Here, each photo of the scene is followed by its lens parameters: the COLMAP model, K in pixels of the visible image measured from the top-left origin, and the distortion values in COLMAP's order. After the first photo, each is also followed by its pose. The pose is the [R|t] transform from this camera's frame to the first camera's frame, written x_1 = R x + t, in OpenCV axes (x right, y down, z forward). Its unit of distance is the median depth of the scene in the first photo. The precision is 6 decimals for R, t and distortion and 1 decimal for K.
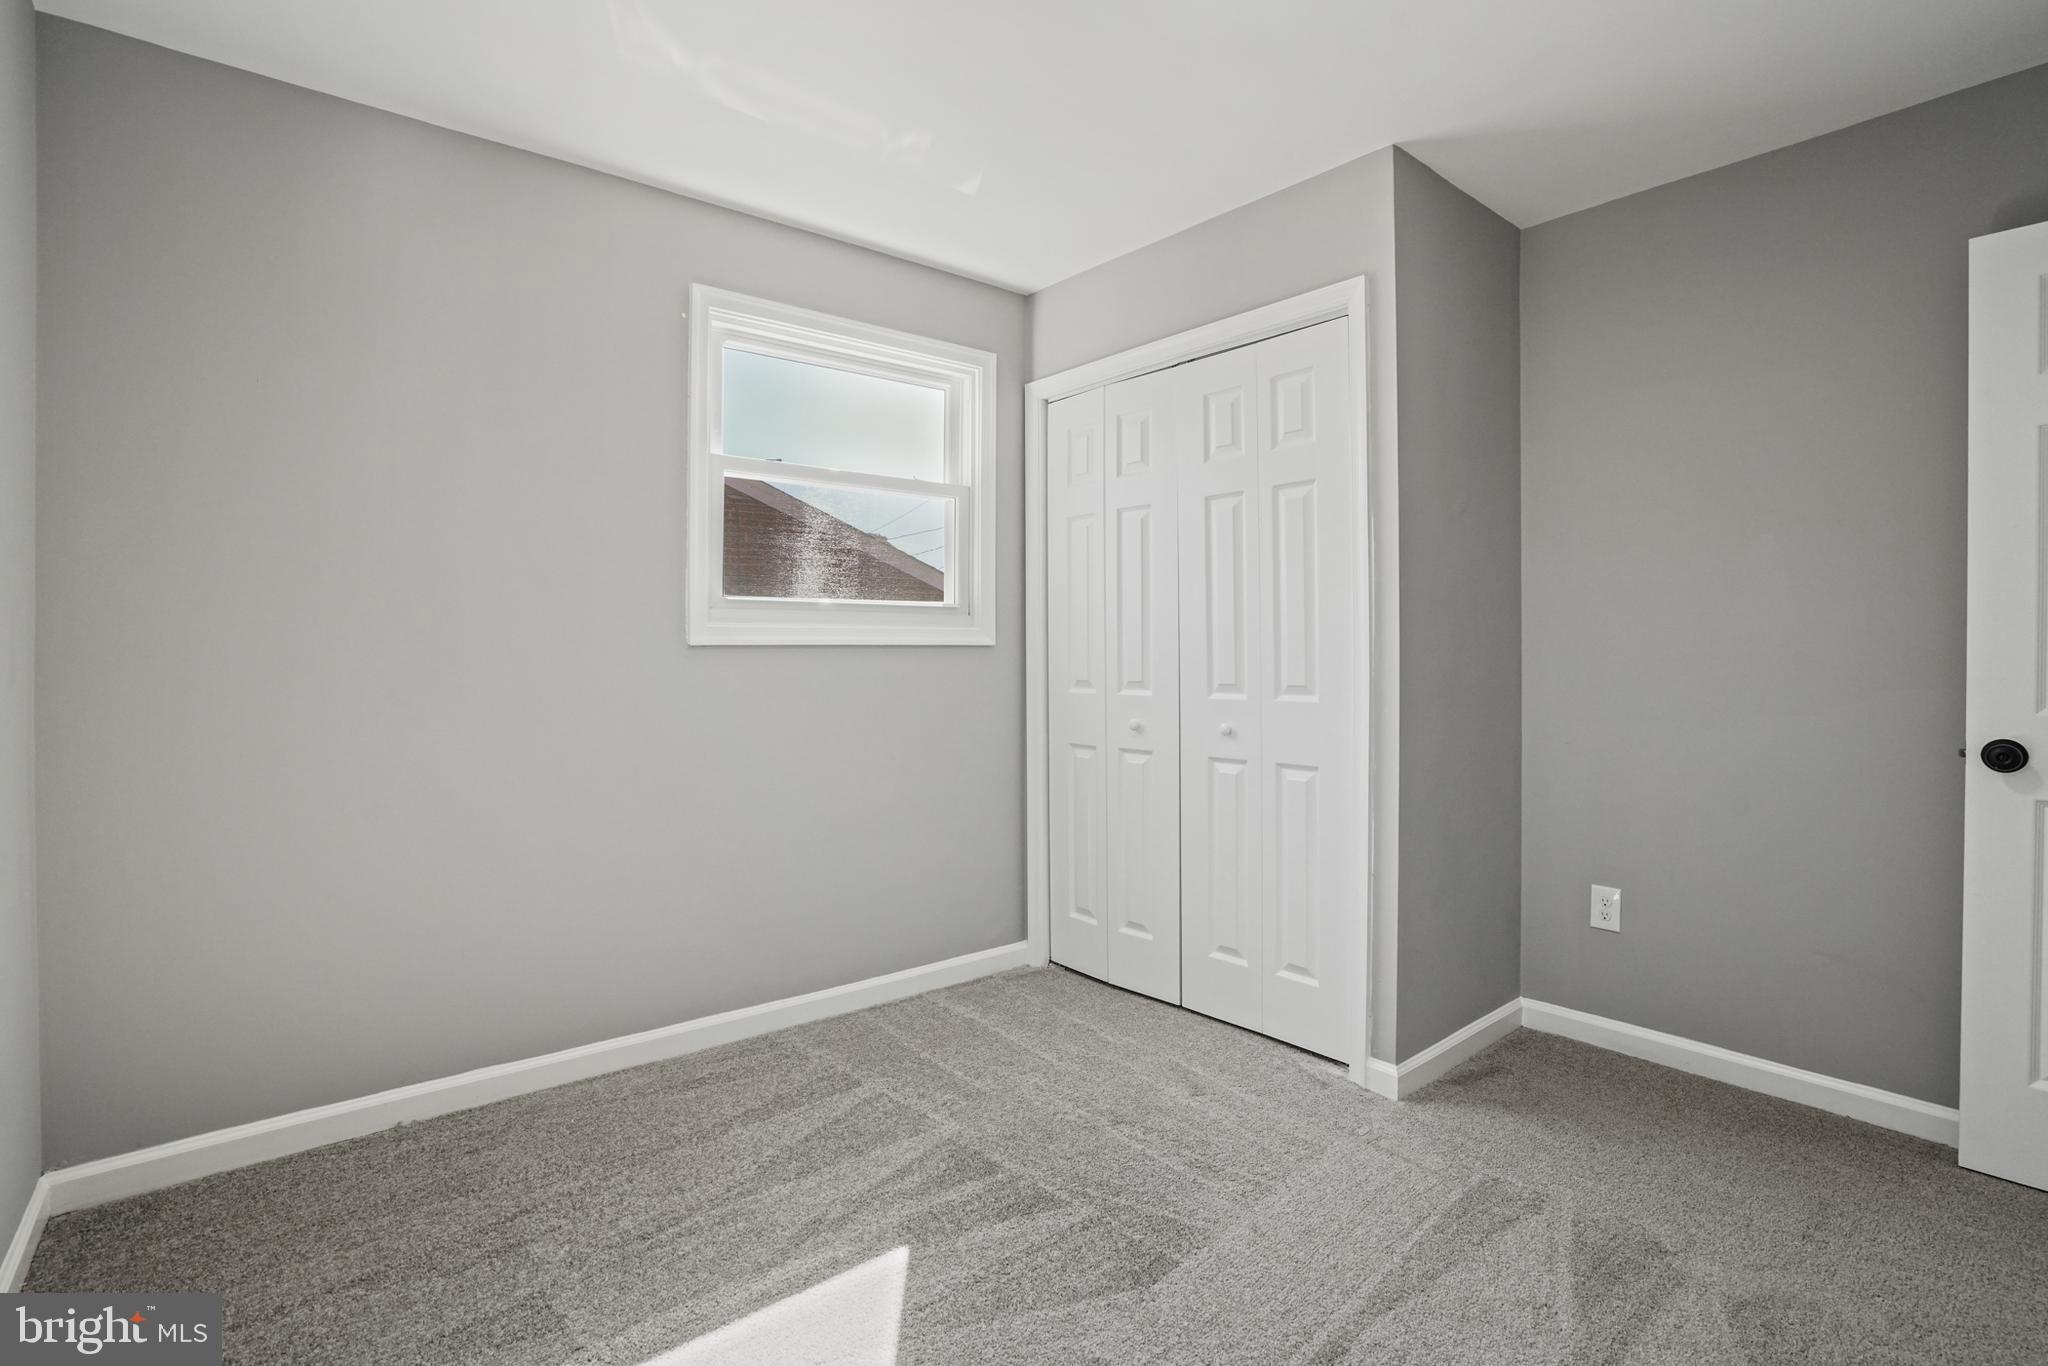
lens RADIAL K [[952.5, 0, 1019.3], [0, 952.5, 663.9], [0, 0, 1]] dist [-0.056603, 0.020451]
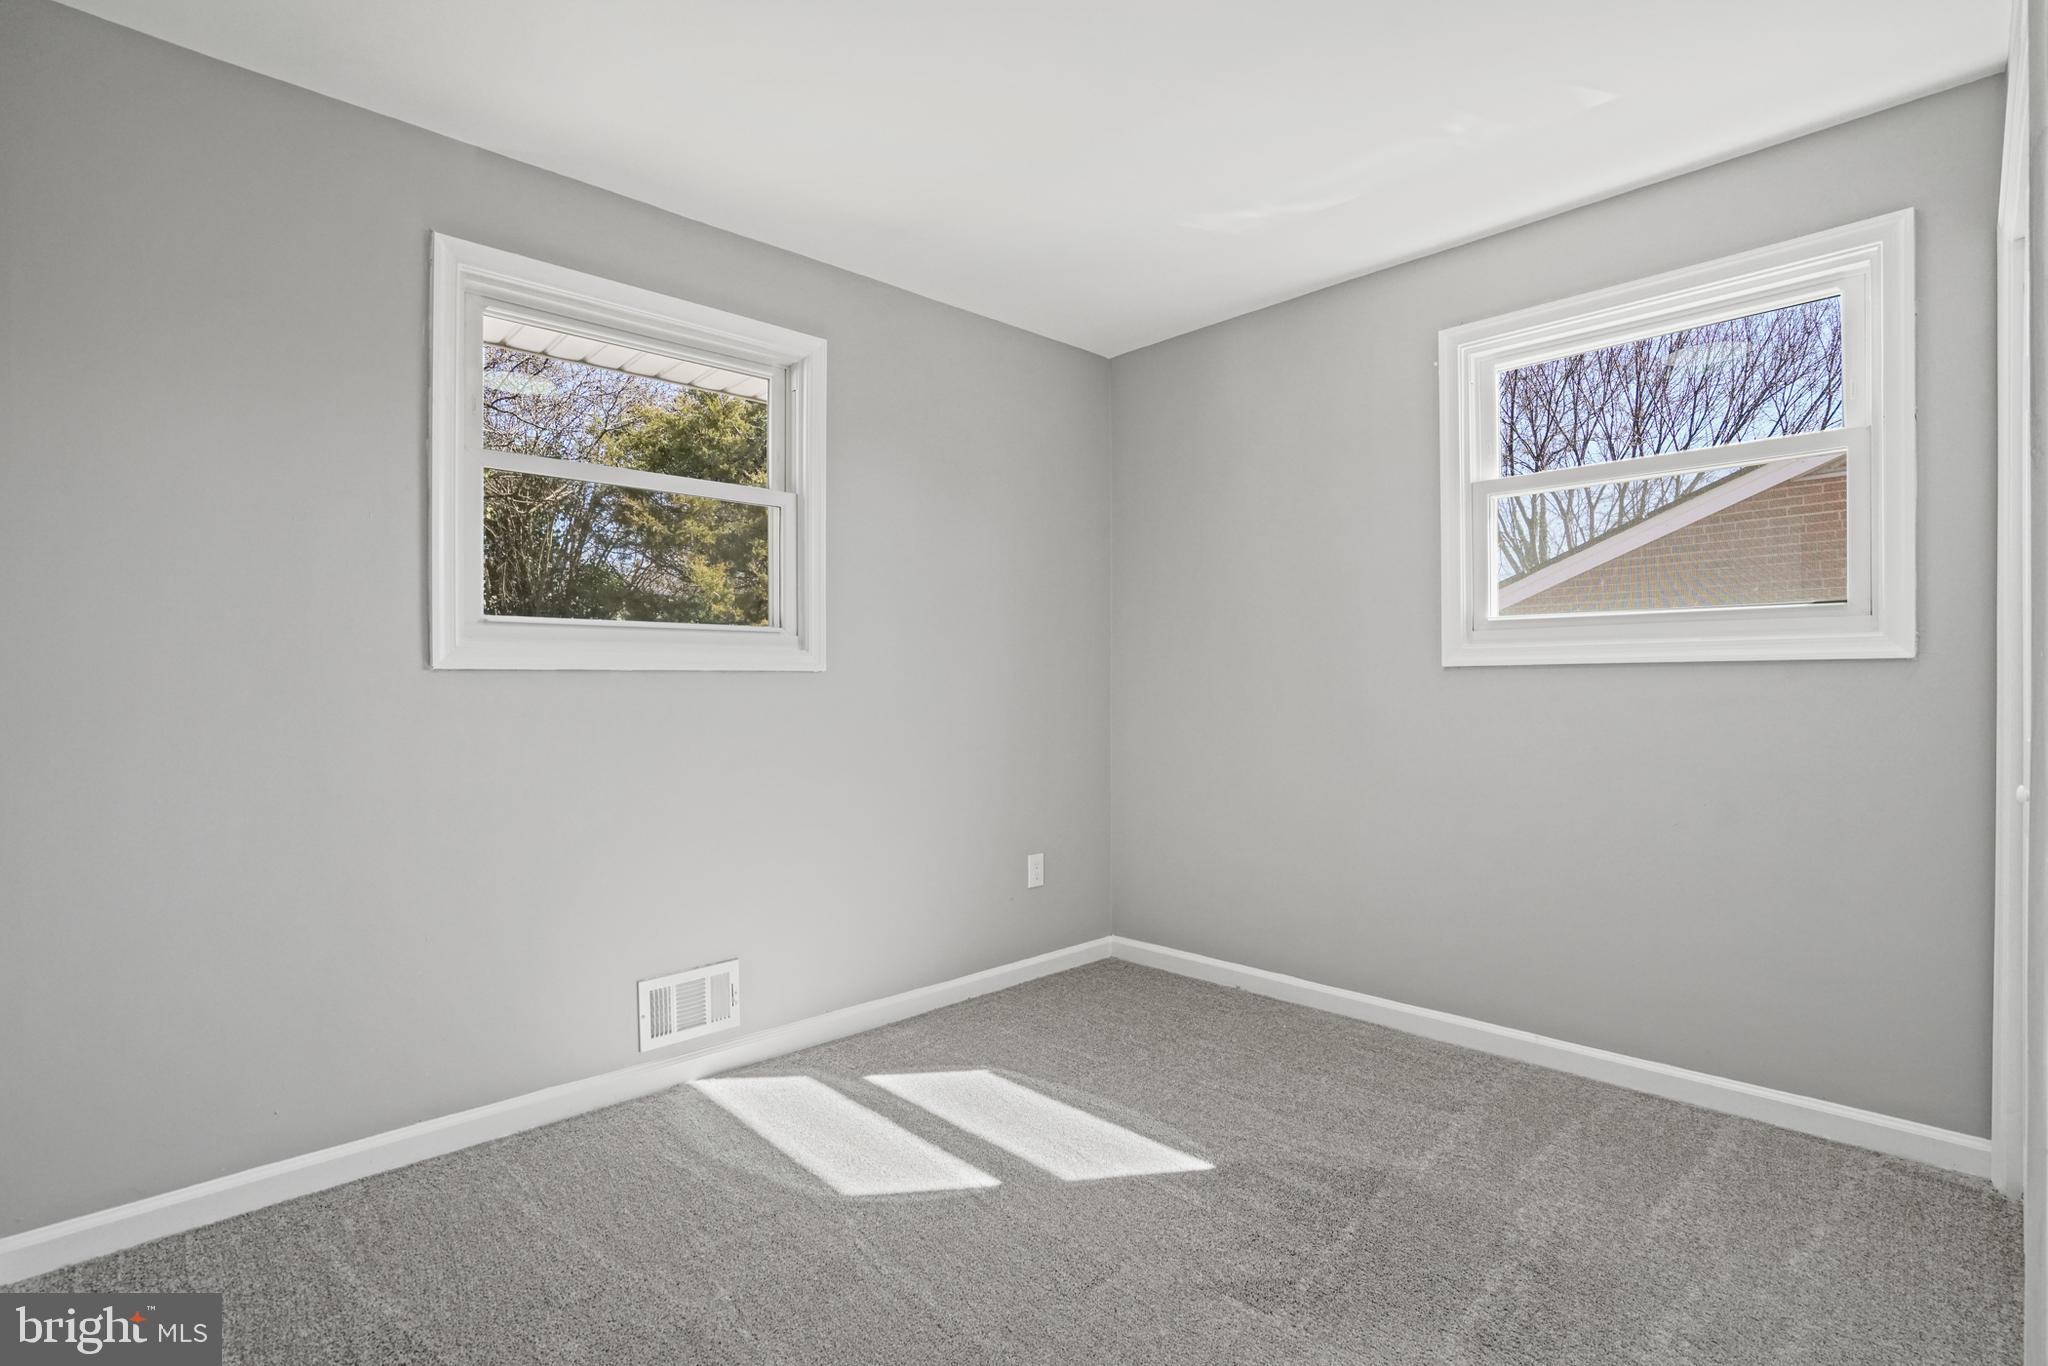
lens RADIAL K [[952.5, 0, 1020.1], [0, 952.5, 700.2], [0, 0, 1]] dist [-0.056603, 0.020451]
pose [[0.092147, 0.019940, -0.995546, 0.717266], [-0.004117, 0.999799, 0.019644, -0.000577], [0.995737, 0.002288, 0.092211, 0.437193]]
